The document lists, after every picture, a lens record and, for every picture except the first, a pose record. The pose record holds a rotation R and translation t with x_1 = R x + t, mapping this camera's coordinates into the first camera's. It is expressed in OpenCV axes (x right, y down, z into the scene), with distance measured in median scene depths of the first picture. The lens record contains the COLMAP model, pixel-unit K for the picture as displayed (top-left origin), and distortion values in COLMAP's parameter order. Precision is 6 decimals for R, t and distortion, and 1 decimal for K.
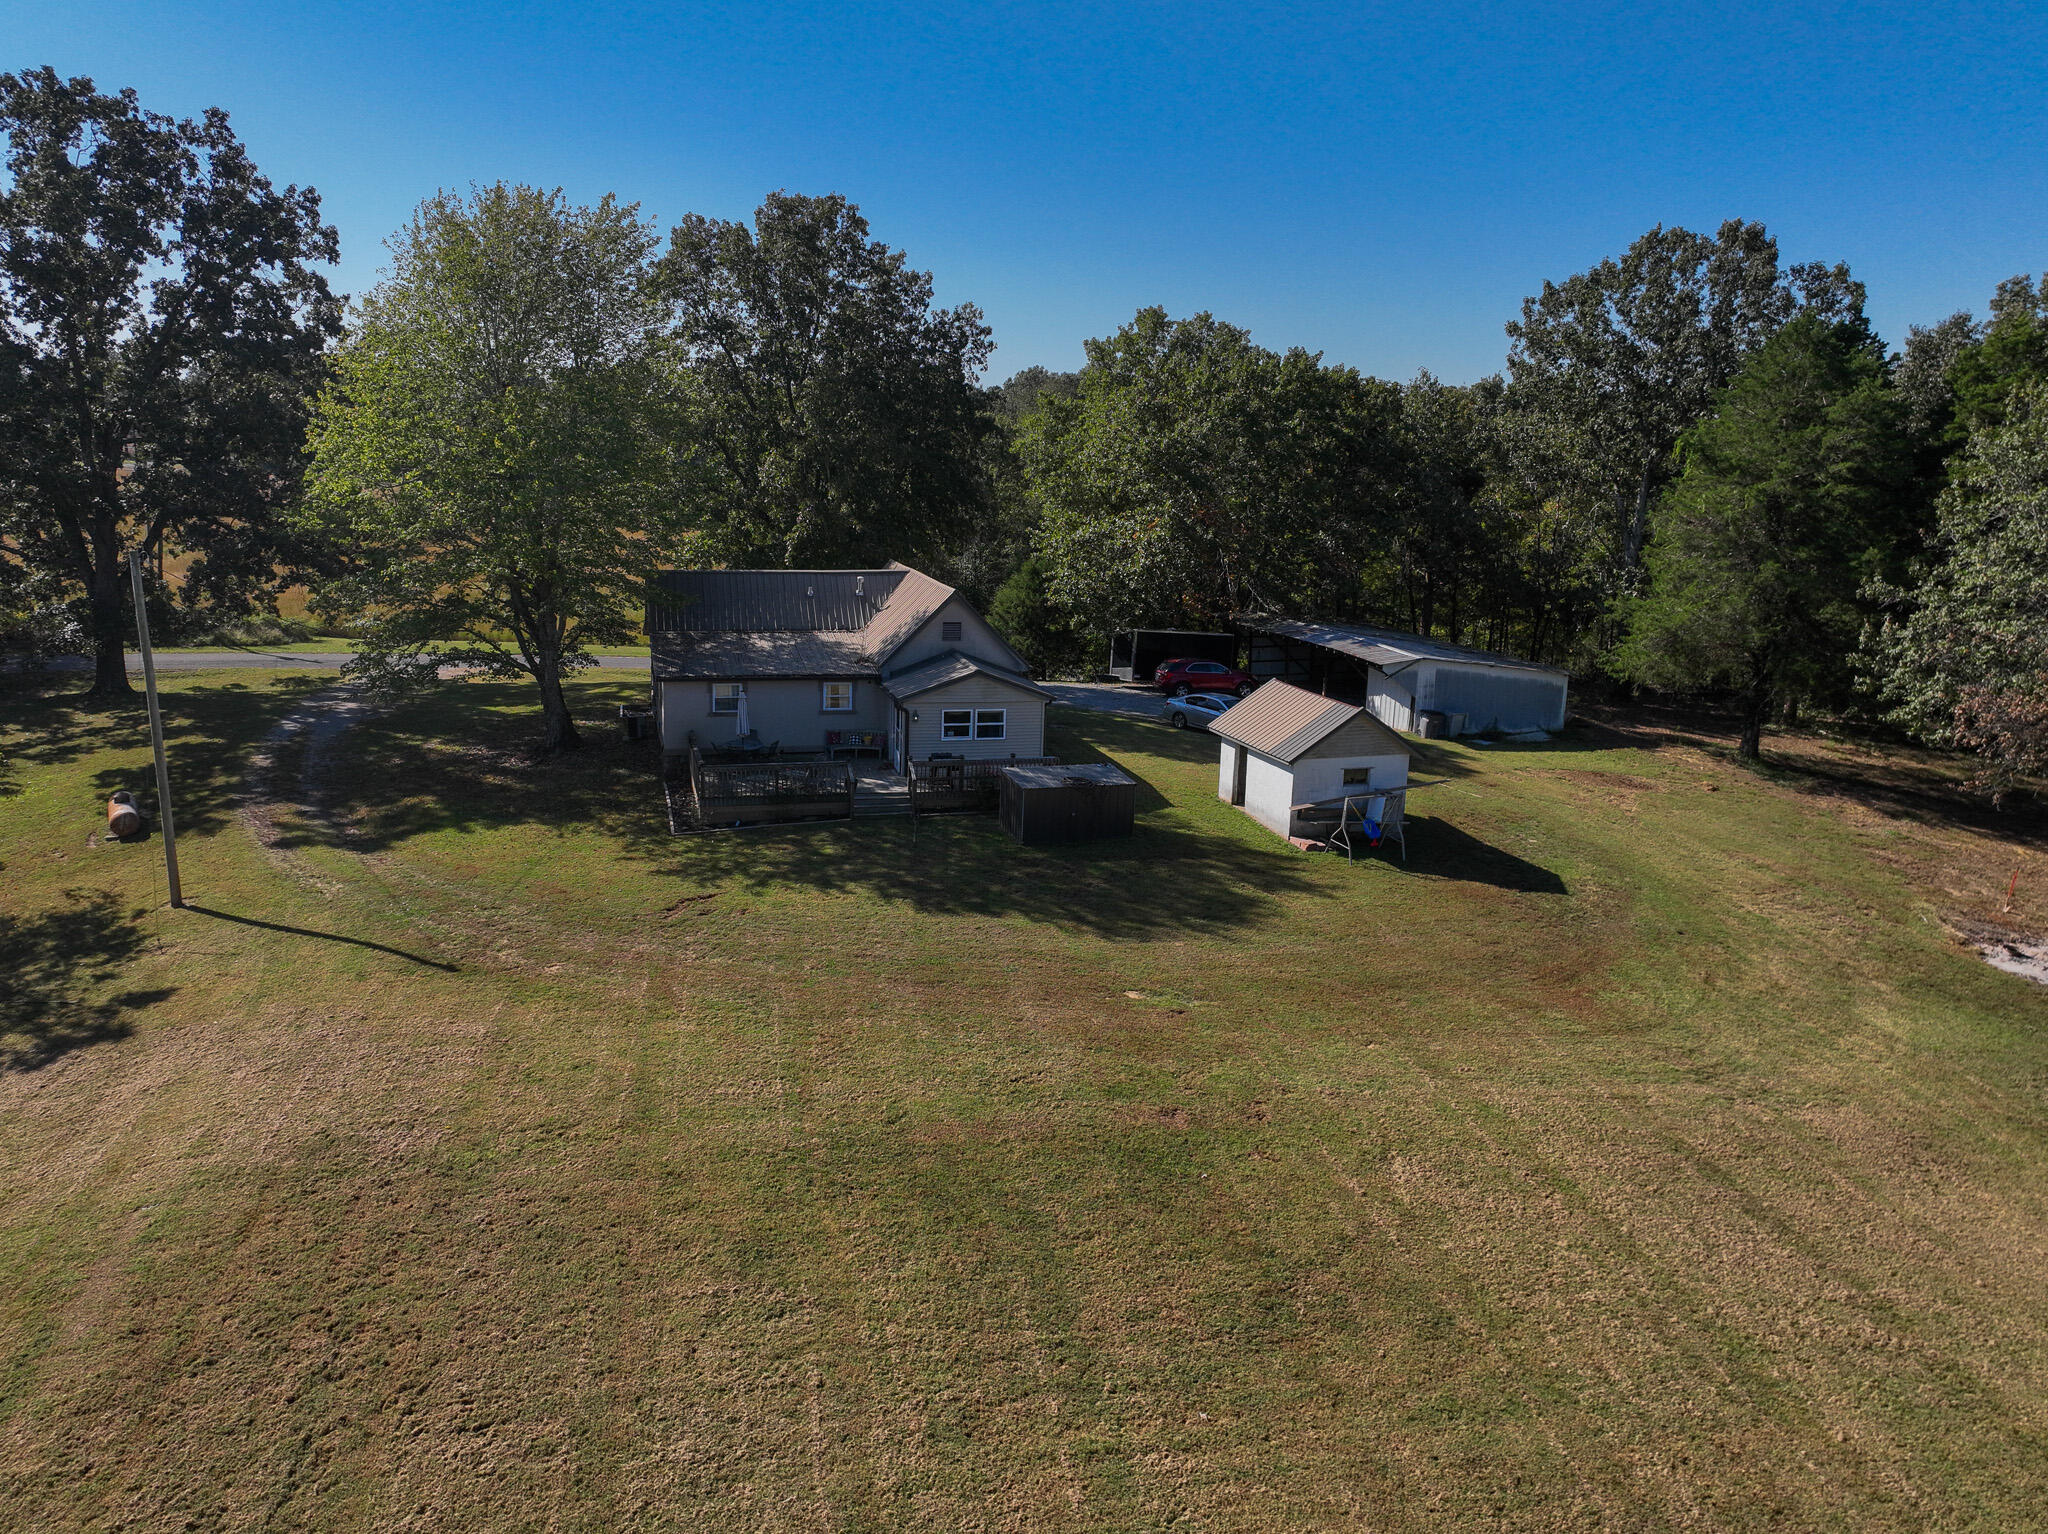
lens RADIAL K [[1548.2, 0, 1024.0], [0, 1548.2, 767.0], [0, 0, 1]] dist [0.004255, 0.001655]
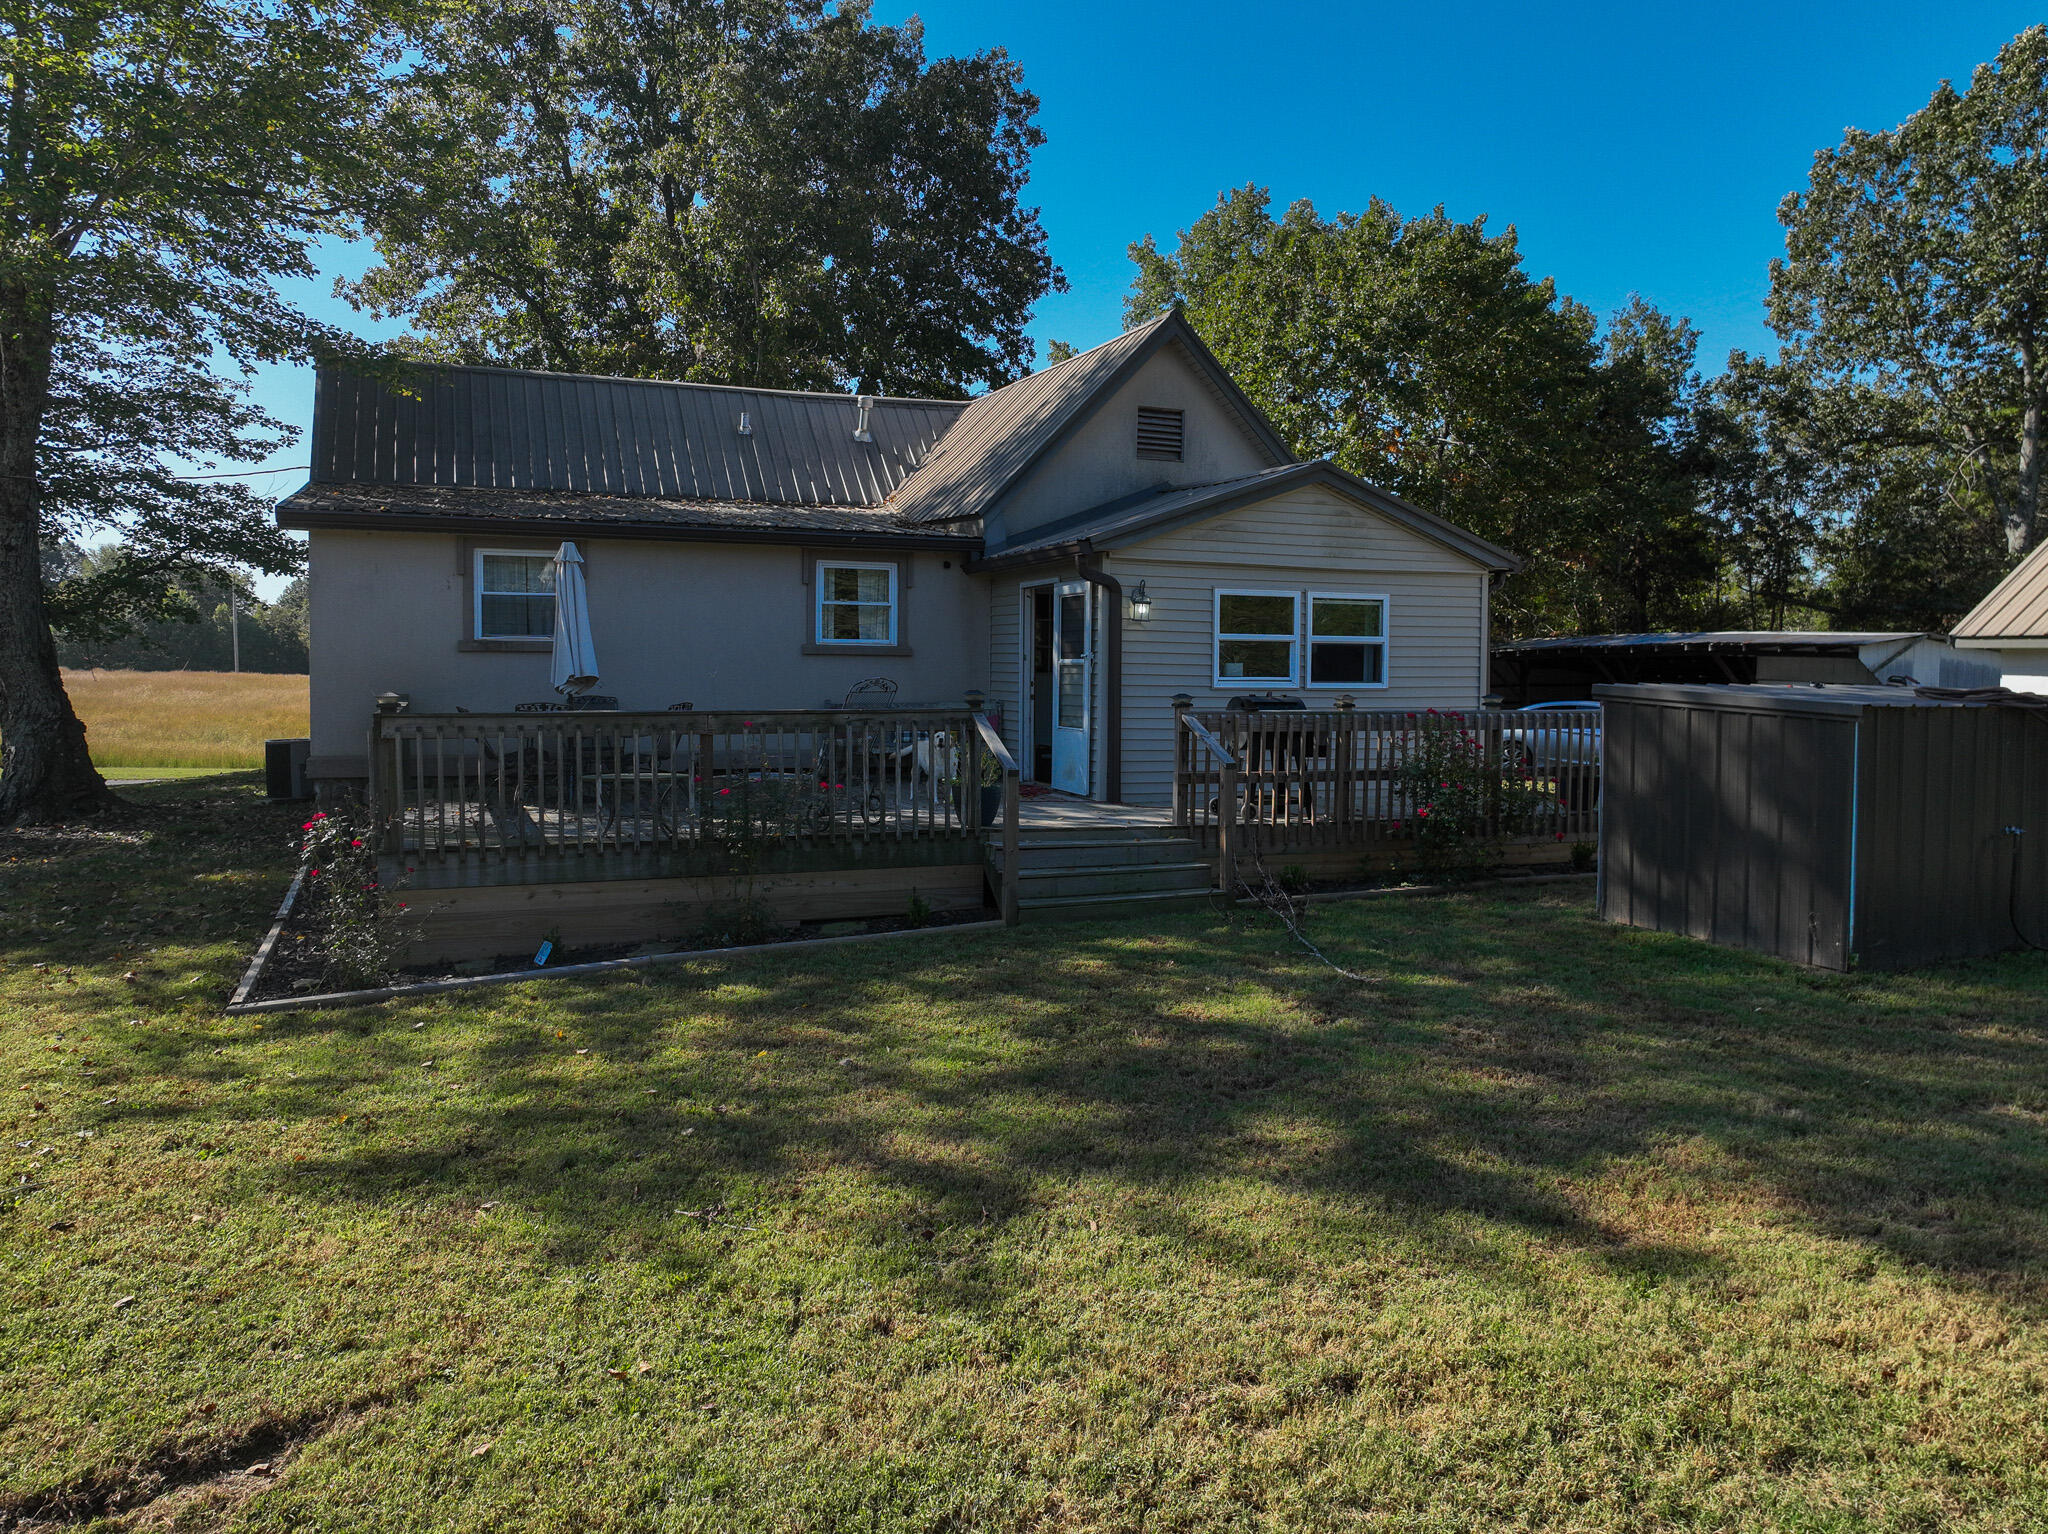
lens RADIAL K [[1548.2, 0, 1024.0], [0, 1548.2, 767.0], [0, 0, 1]] dist [0.004255, 0.001655]
pose [[0.993328, -0.027846, 0.111907, -0.124524], [0.045447, 0.986400, -0.157957, 0.046827], [-0.105986, 0.161989, 0.981084, 0.671009]]
